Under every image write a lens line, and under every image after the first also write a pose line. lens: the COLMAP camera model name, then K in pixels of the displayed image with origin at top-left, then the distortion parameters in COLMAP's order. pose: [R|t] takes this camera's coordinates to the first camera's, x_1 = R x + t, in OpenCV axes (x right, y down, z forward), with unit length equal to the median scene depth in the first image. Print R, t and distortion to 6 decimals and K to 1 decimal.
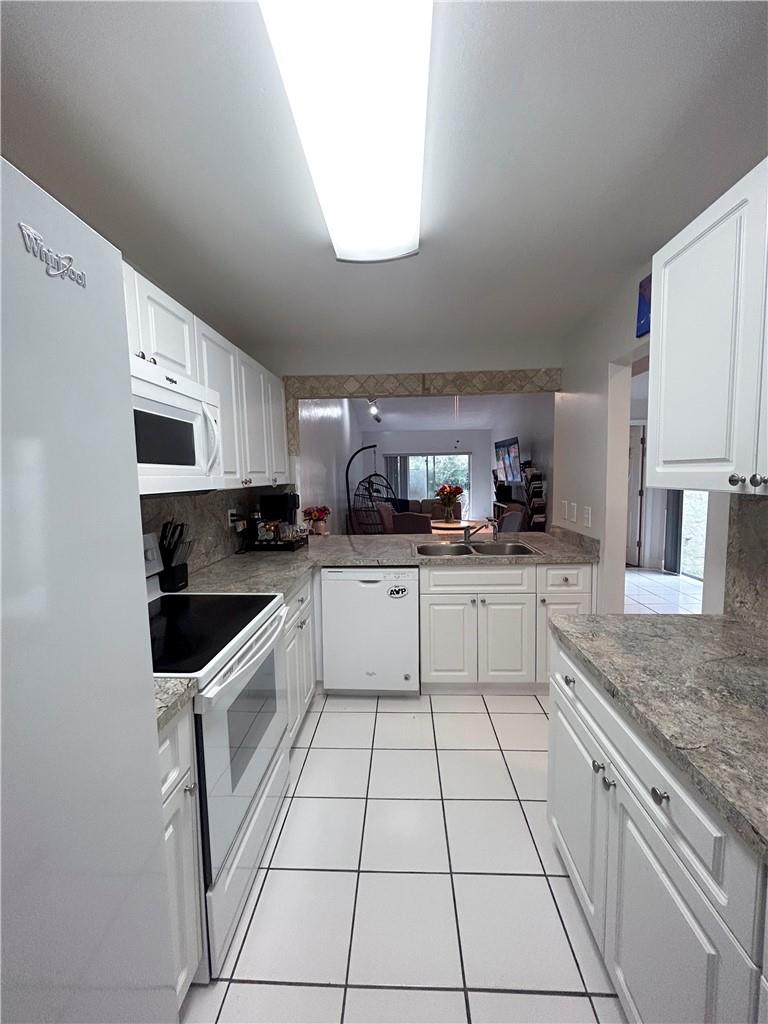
lens RADIAL K [[413.6, 0, 387.4], [0, 413.6, 504.4], [0, 0, 1]] dist [0.002186, 0.000285]
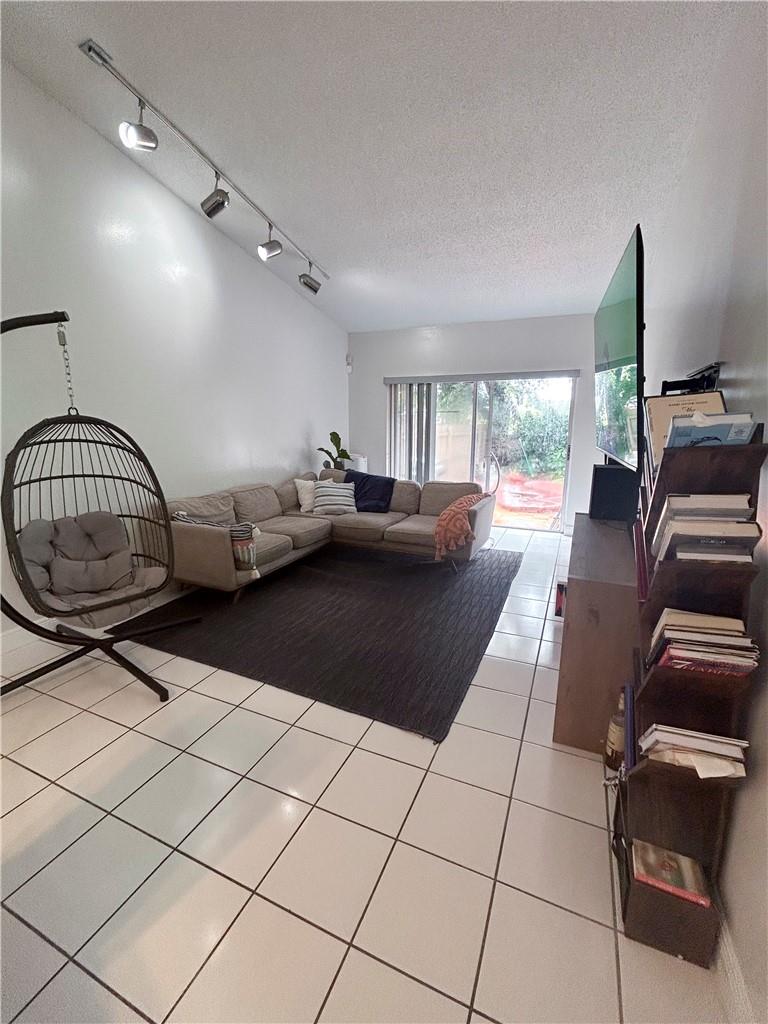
lens RADIAL K [[438.4, 0, 378.9], [0, 438.4, 516.2], [0, 0, 1]] dist [0.003713, -0.000353]
pose [[0.925921, 0.099153, -0.364471, 0.297887], [-0.045646, 0.987232, 0.152610, -0.061836], [0.374949, -0.124668, 0.918625, 0.788230]]
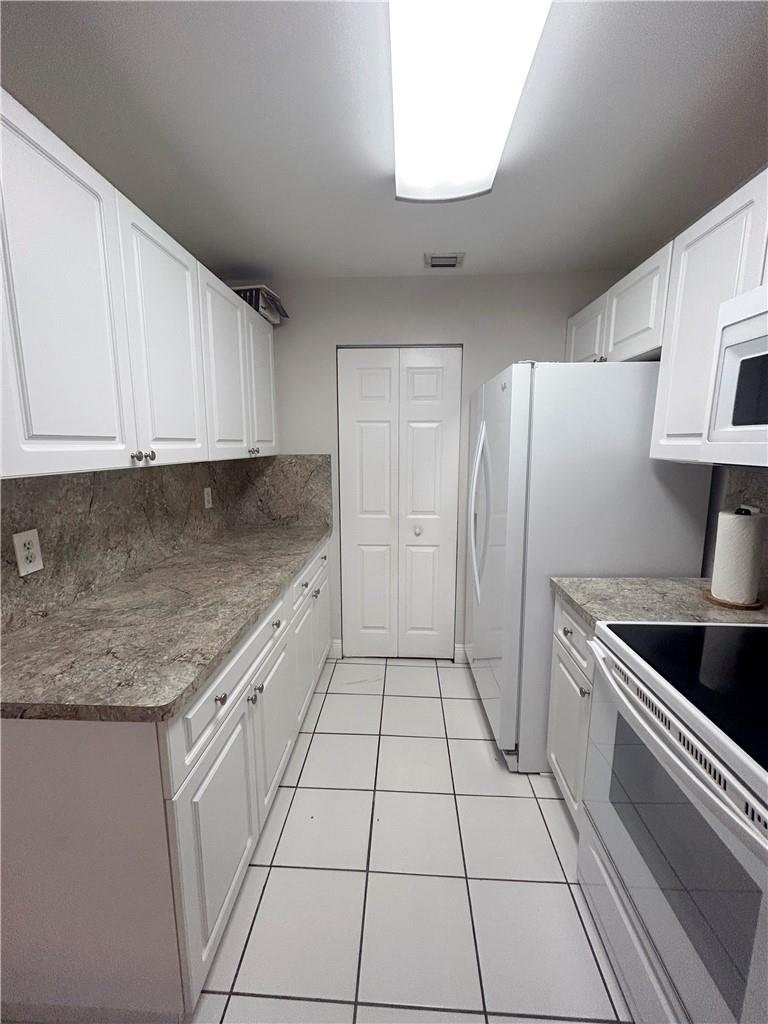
lens RADIAL K [[413.6, 0, 381.4], [0, 413.6, 511.7], [0, 0, 1]] dist [0.002186, 0.000285]
pose [[-0.999560, 0.016631, 0.024545, 0.015320], [0.021979, 0.971275, 0.236942, -0.023362], [-0.019899, 0.237377, -0.971214, 0.297948]]
